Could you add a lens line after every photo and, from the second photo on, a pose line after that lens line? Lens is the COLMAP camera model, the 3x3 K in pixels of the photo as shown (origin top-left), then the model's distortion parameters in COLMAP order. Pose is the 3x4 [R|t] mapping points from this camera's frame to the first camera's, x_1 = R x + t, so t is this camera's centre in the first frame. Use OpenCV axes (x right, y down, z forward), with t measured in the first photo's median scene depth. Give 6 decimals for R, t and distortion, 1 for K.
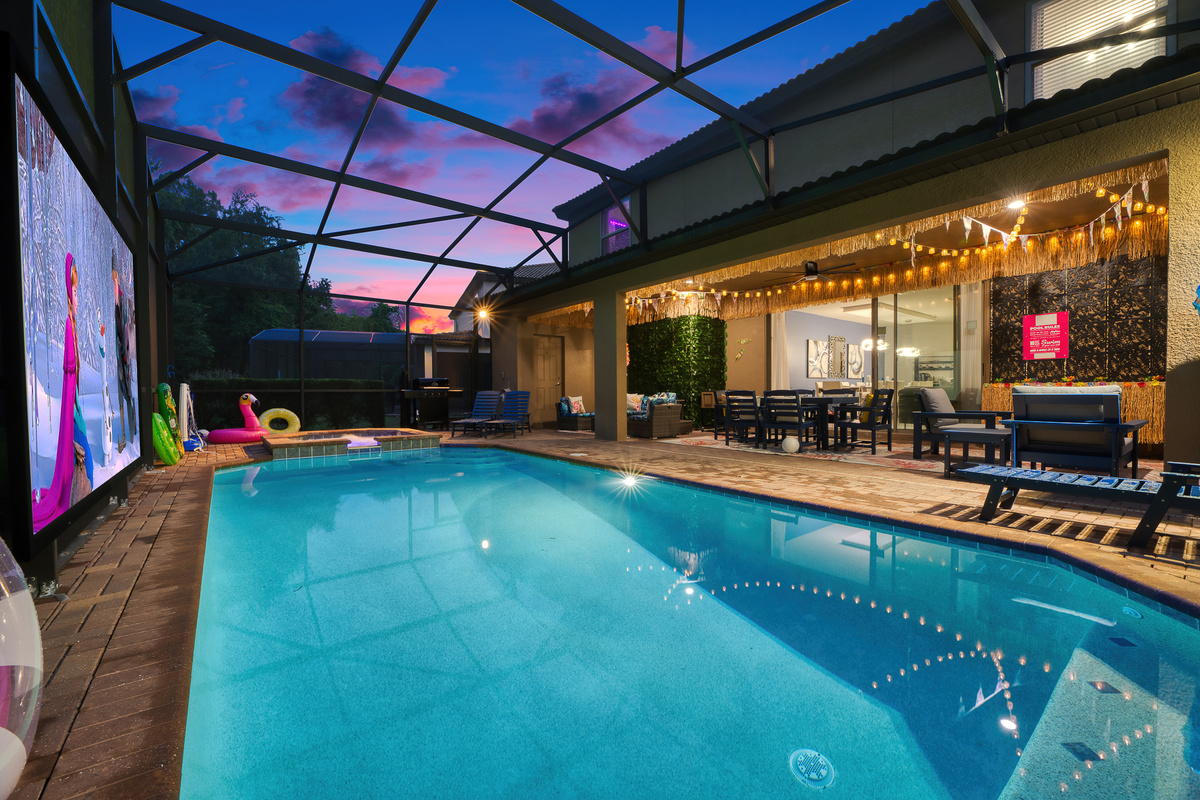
lens RADIAL K [[483.5, 0, 607.4], [0, 483.5, 396.5], [0, 0, 1]] dist [0.001449, 0.000069]
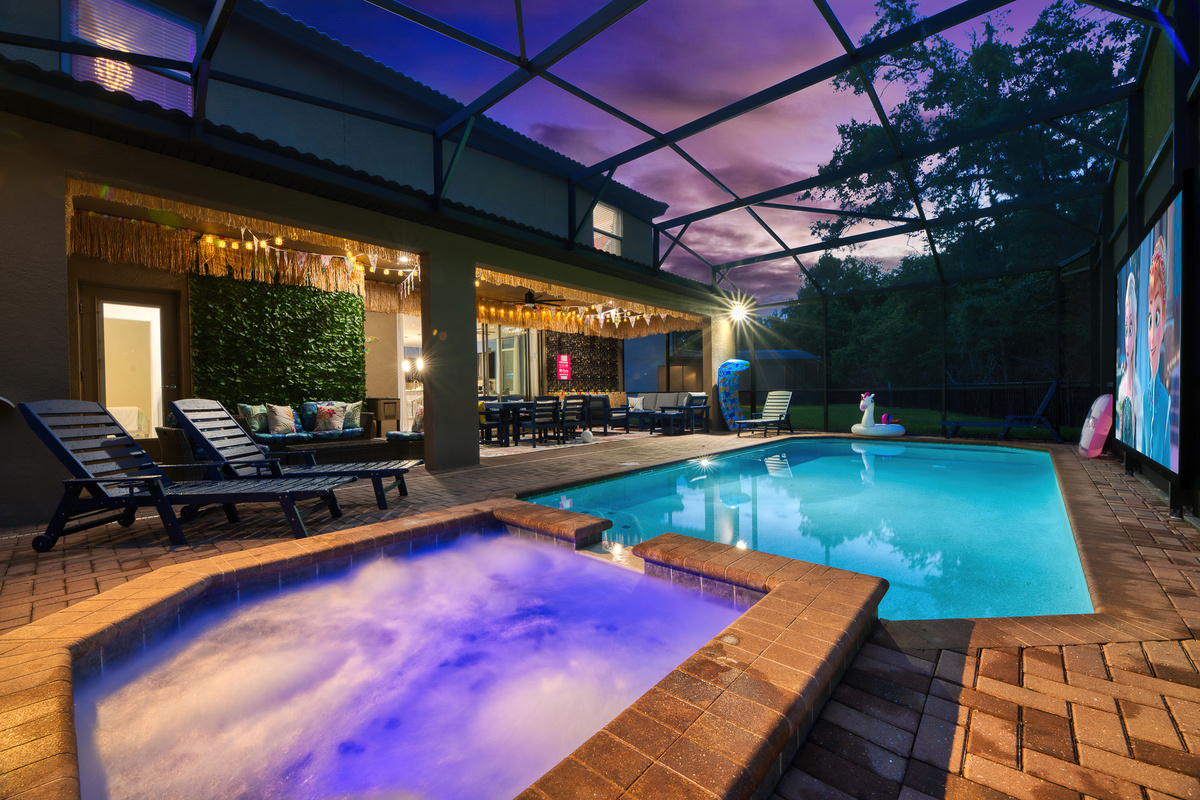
lens RADIAL K [[483.5, 0, 599.9], [0, 483.5, 402.6], [0, 0, 1]] dist [0.001449, 0.000069]
pose [[-0.181126, -0.011179, 0.983396, -0.934500], [0.024236, 0.999581, 0.015827, -0.014403], [-0.983161, 0.026701, -0.180779, 1.186273]]
